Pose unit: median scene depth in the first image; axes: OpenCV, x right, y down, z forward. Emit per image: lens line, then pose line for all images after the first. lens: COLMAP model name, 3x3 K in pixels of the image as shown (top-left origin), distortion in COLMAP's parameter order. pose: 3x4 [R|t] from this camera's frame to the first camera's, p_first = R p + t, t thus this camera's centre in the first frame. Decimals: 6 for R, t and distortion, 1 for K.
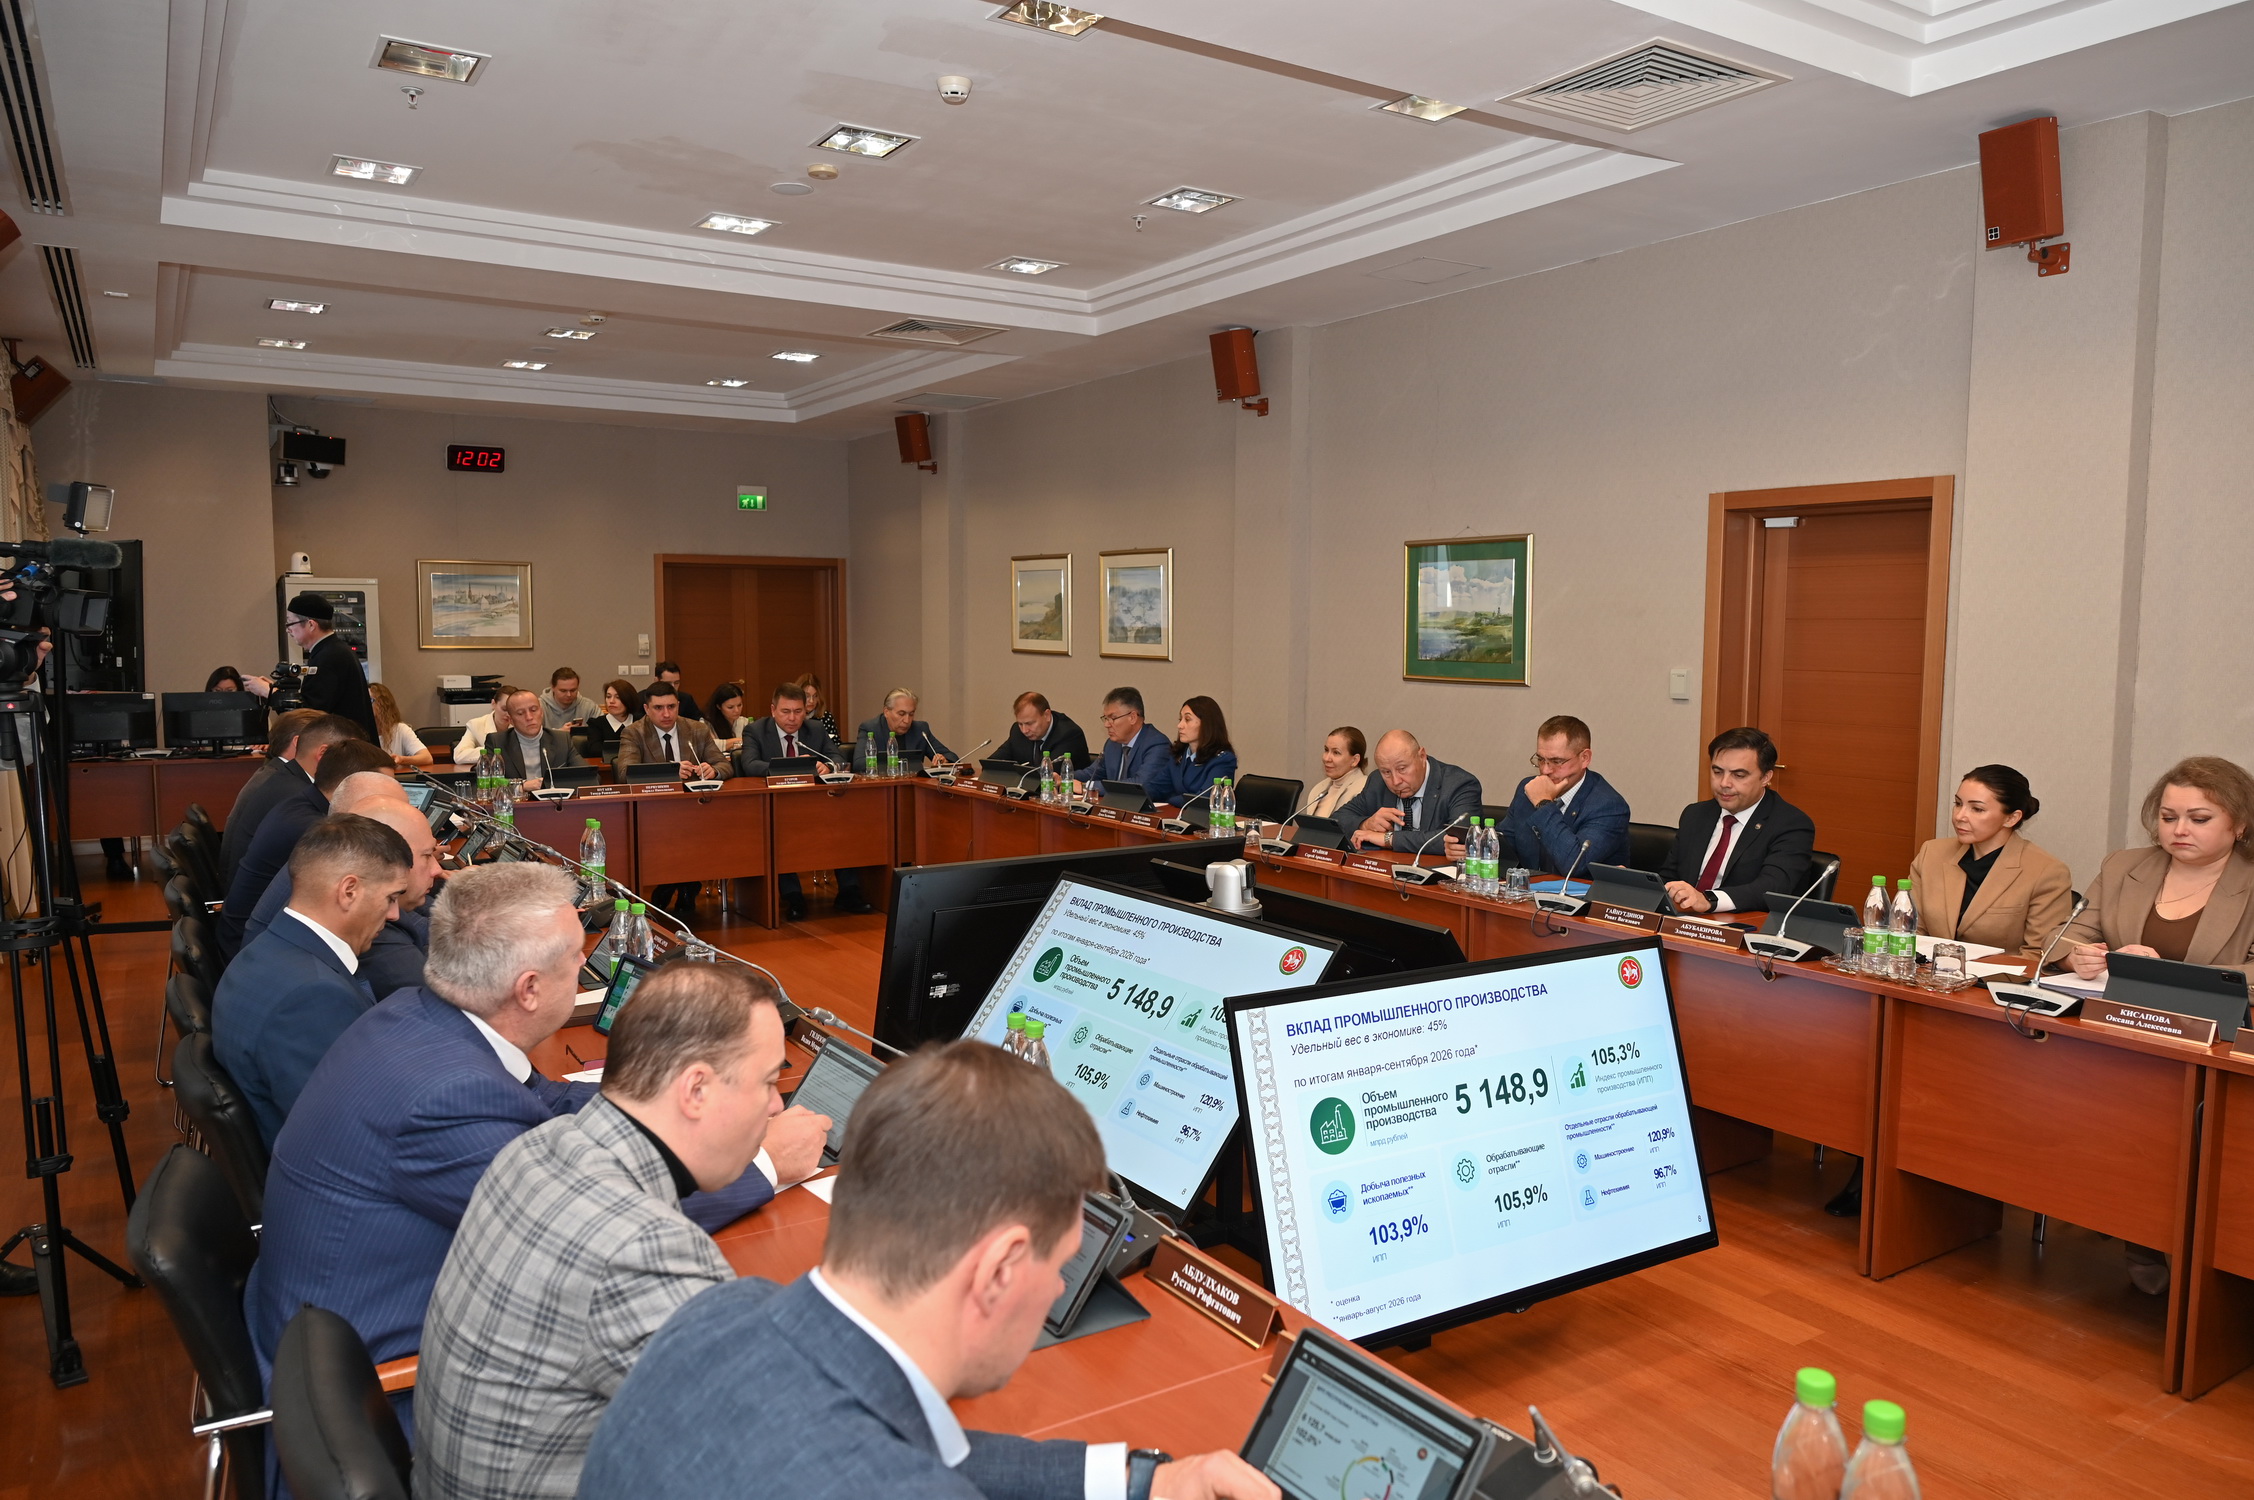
lens RADIAL K [[1553.1, 0, 1127.0], [0, 1553.1, 750.0], [0, 0, 1]] dist [0.000788, 0.000078]
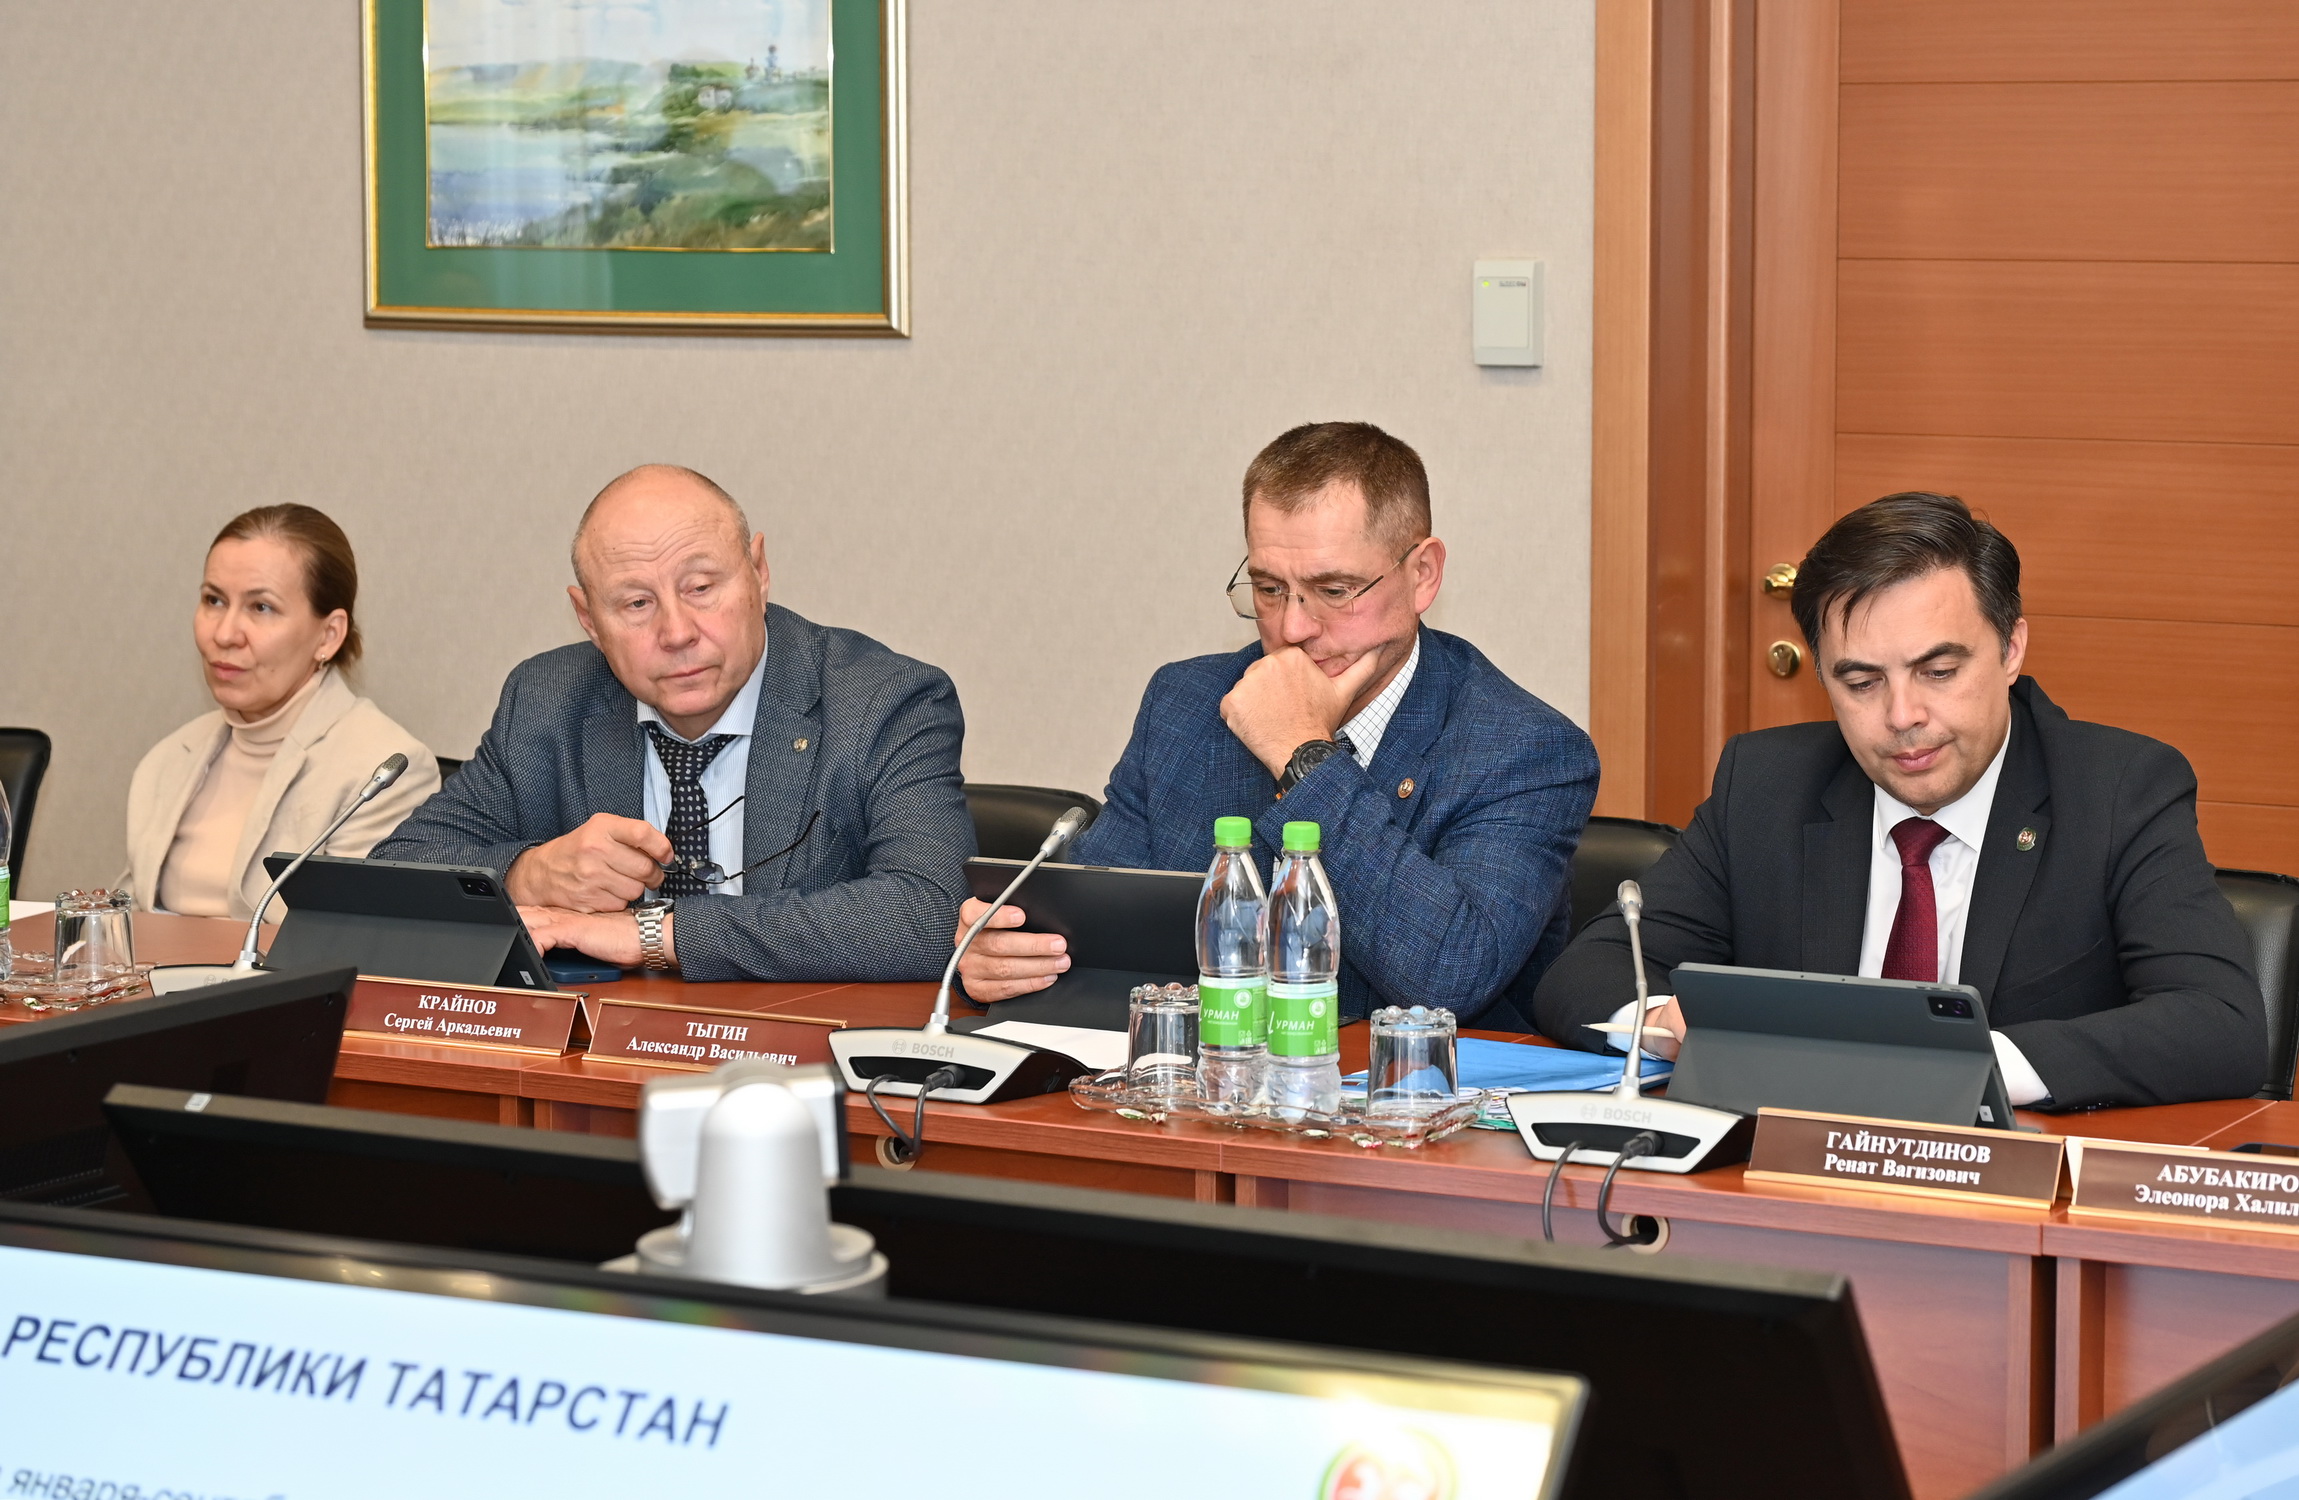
lens RADIAL K [[4871.4, 0, 1149.5], [0, 4871.4, 750.0], [0, 0, 1]] dist [-0.071556, -0.000535]
pose [[0.861255, -0.048960, 0.505809, -0.148942], [0.040657, 0.998796, 0.027452, 0.009599], [-0.506544, -0.003078, 0.862209, 0.285343]]
